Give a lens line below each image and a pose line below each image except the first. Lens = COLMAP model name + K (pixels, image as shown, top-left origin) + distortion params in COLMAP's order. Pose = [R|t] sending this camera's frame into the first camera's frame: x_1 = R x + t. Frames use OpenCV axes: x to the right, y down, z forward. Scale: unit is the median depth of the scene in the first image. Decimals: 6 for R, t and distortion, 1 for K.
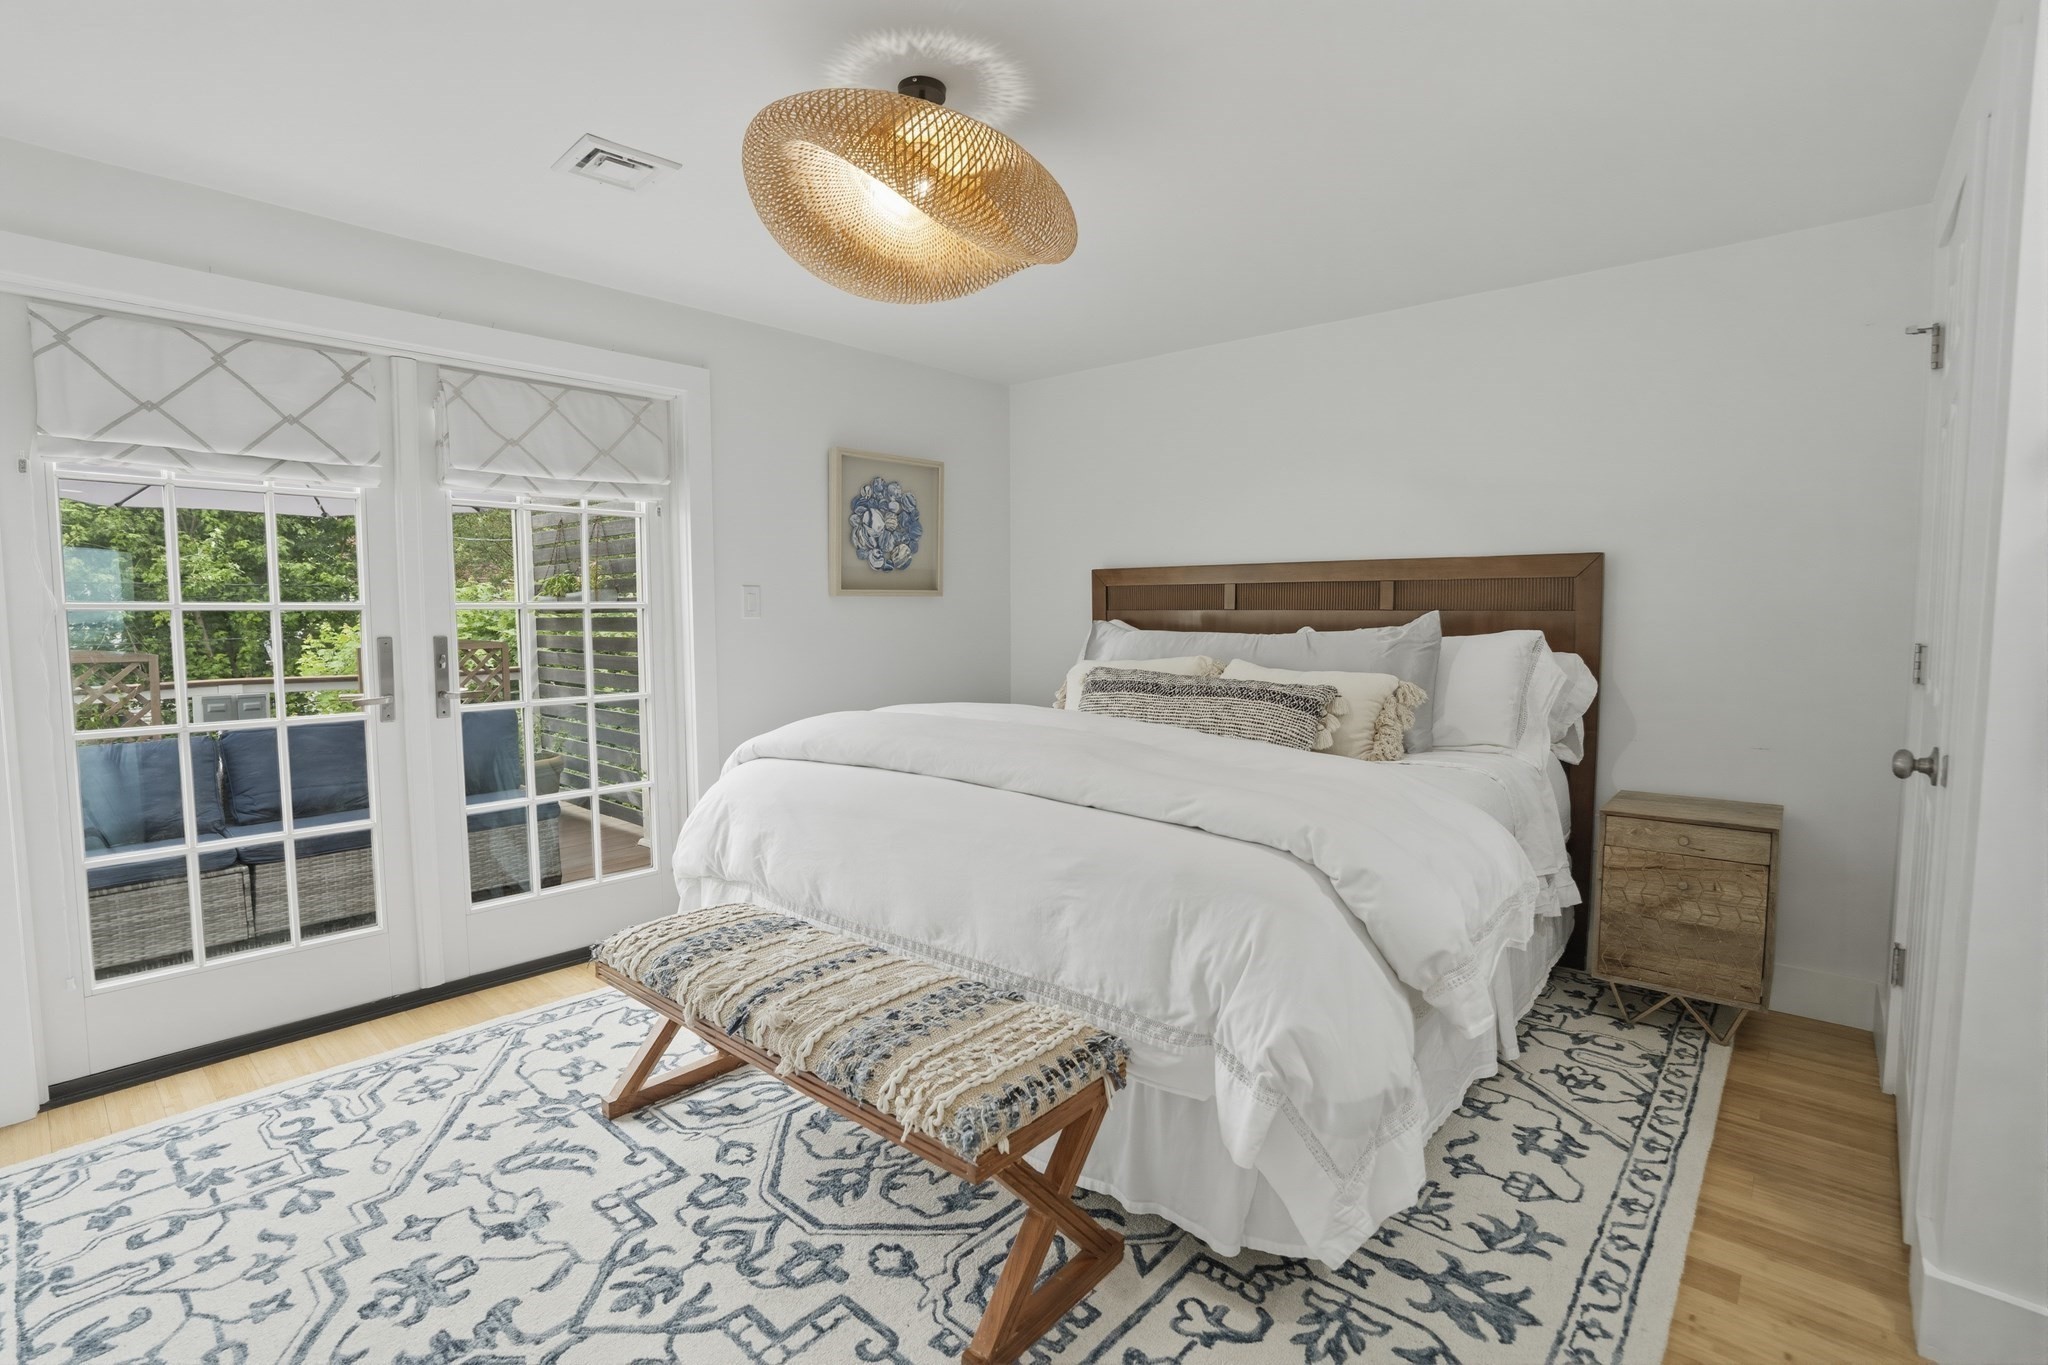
lens RADIAL K [[941.1, 0, 1021.4], [0, 941.1, 683.0], [0, 0, 1]] dist [-0.067807, 0.023357]
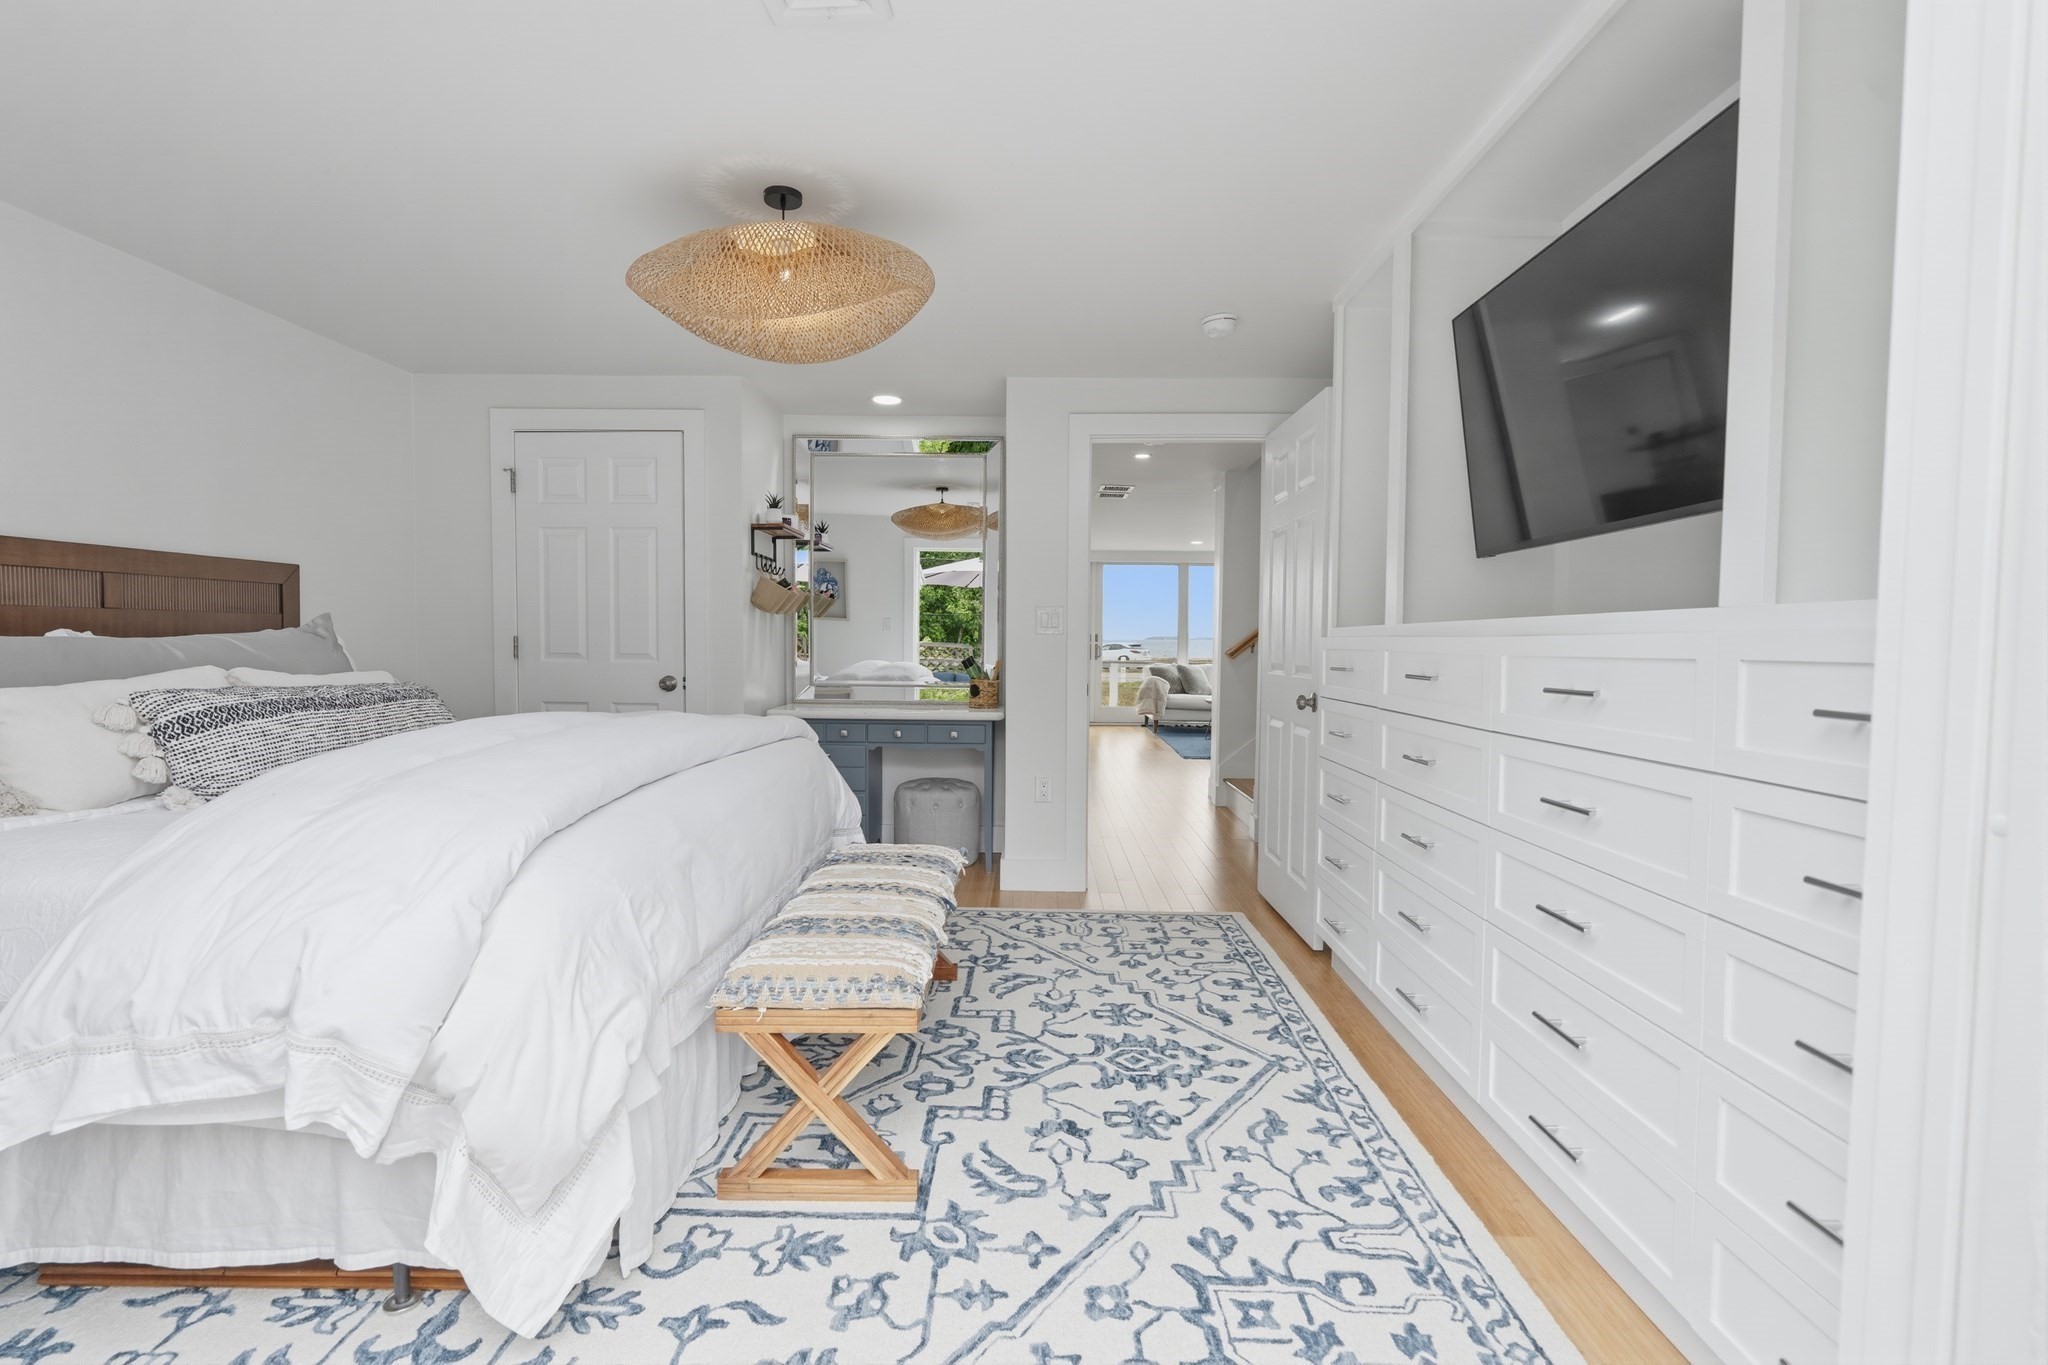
lens RADIAL K [[918.5, 0, 1021.3], [0, 918.5, 679.0], [0, 0, 1]] dist [-0.005541, 0.001626]
pose [[-0.647444, -0.037446, 0.761192, -1.329866], [0.051702, 0.994333, 0.092891, -0.089082], [-0.760357, 0.099497, -0.641839, 1.657048]]
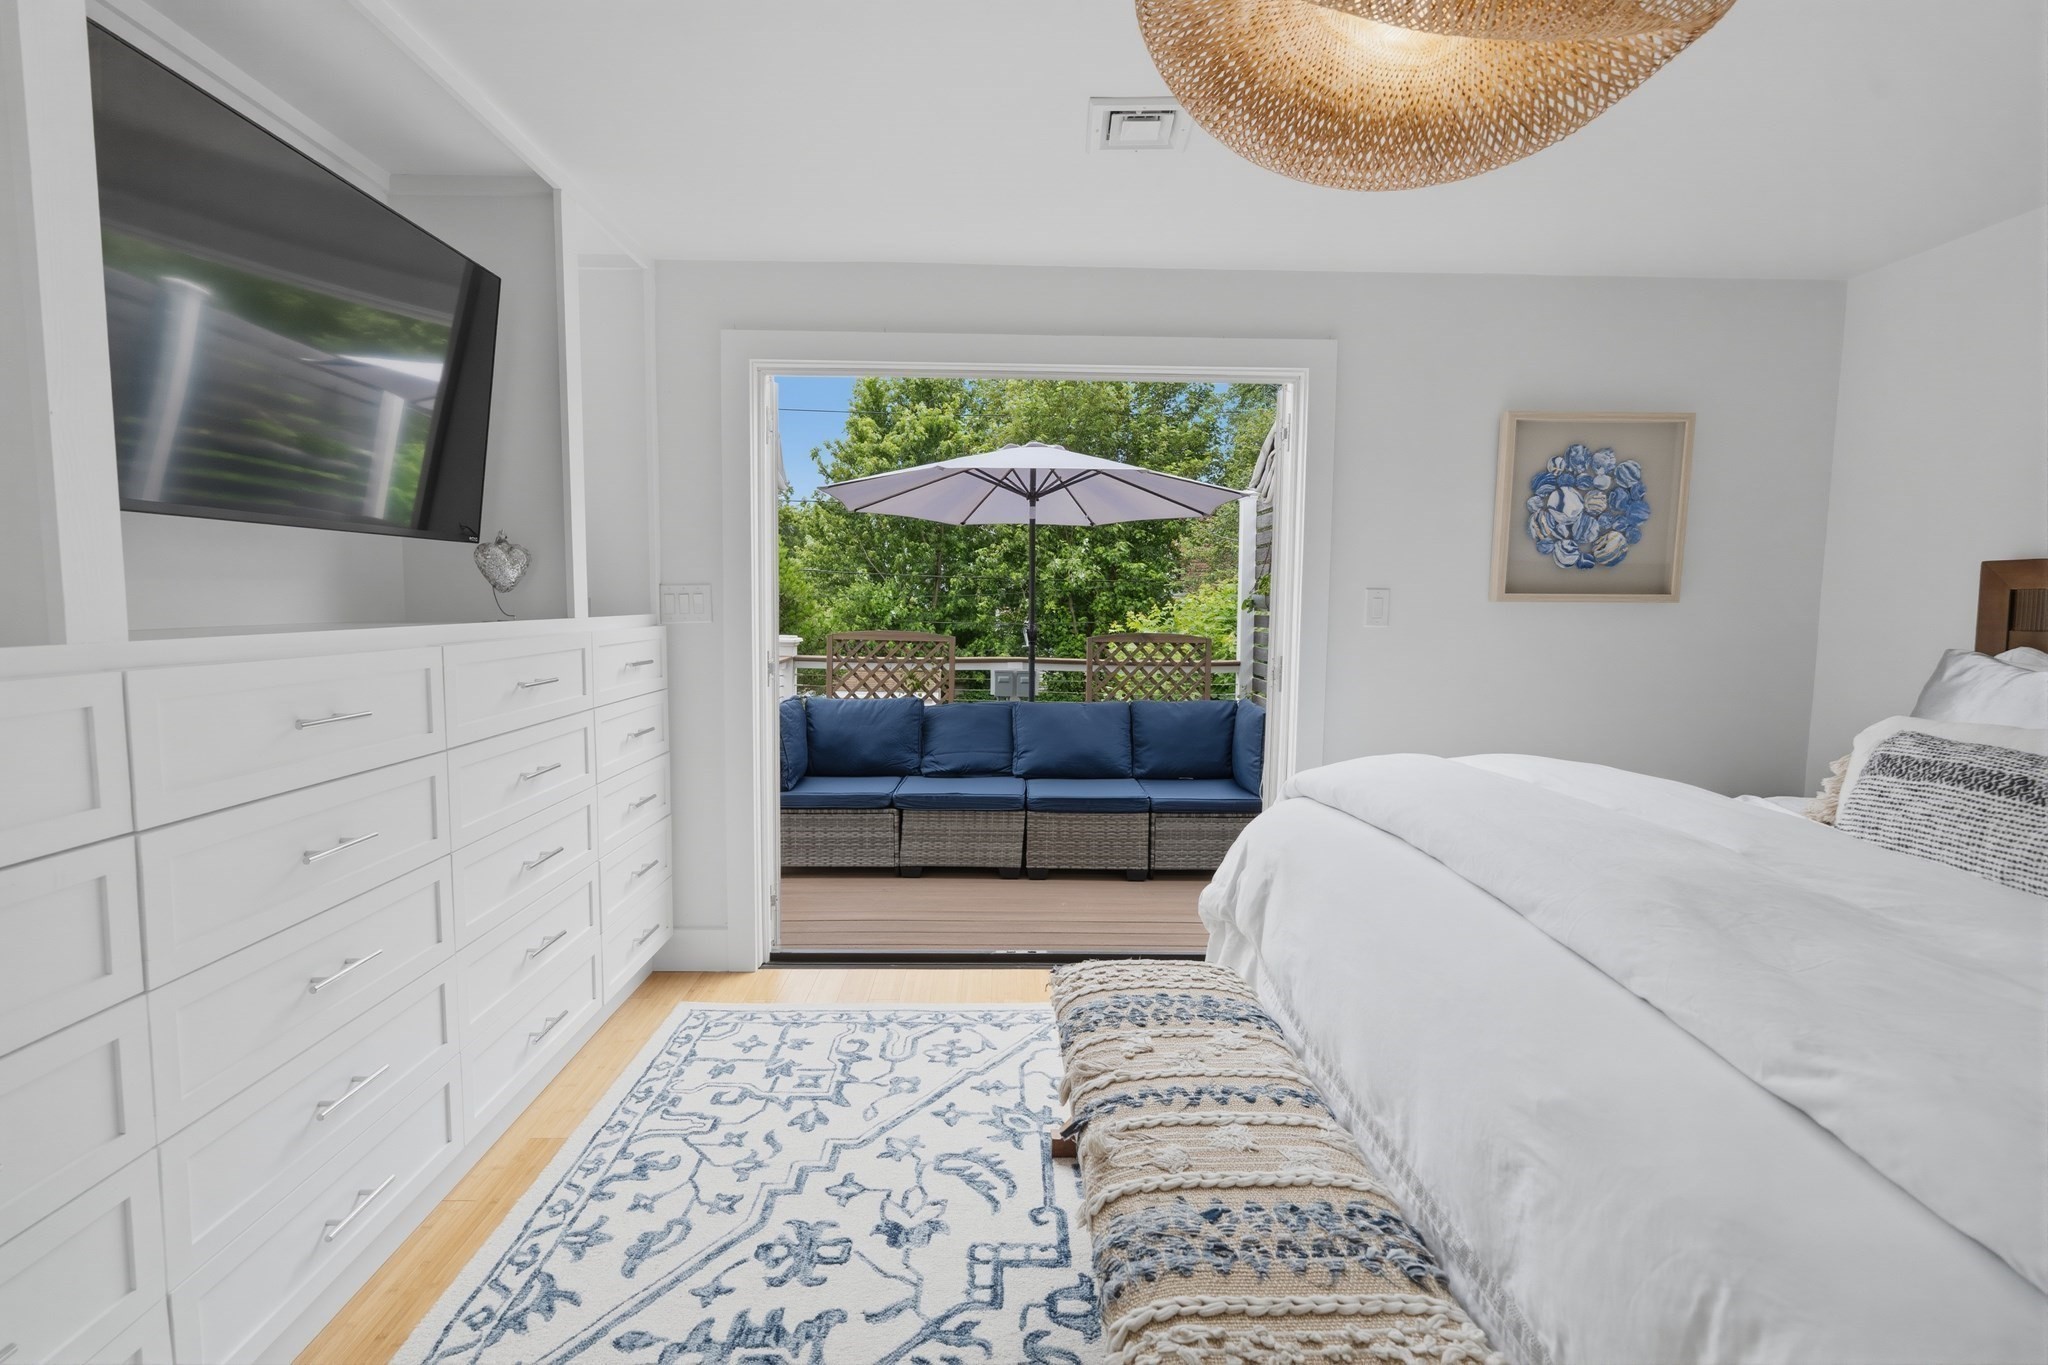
lens RADIAL K [[918.5, 0, 1021.3], [0, 918.5, 679.0], [0, 0, 1]] dist [-0.005541, 0.001626]
pose [[0.673859, 0.073084, -0.735237, 0.218838], [-0.070851, 0.996902, 0.034157, -0.052343], [0.735455, 0.029075, 0.676949, 0.373266]]
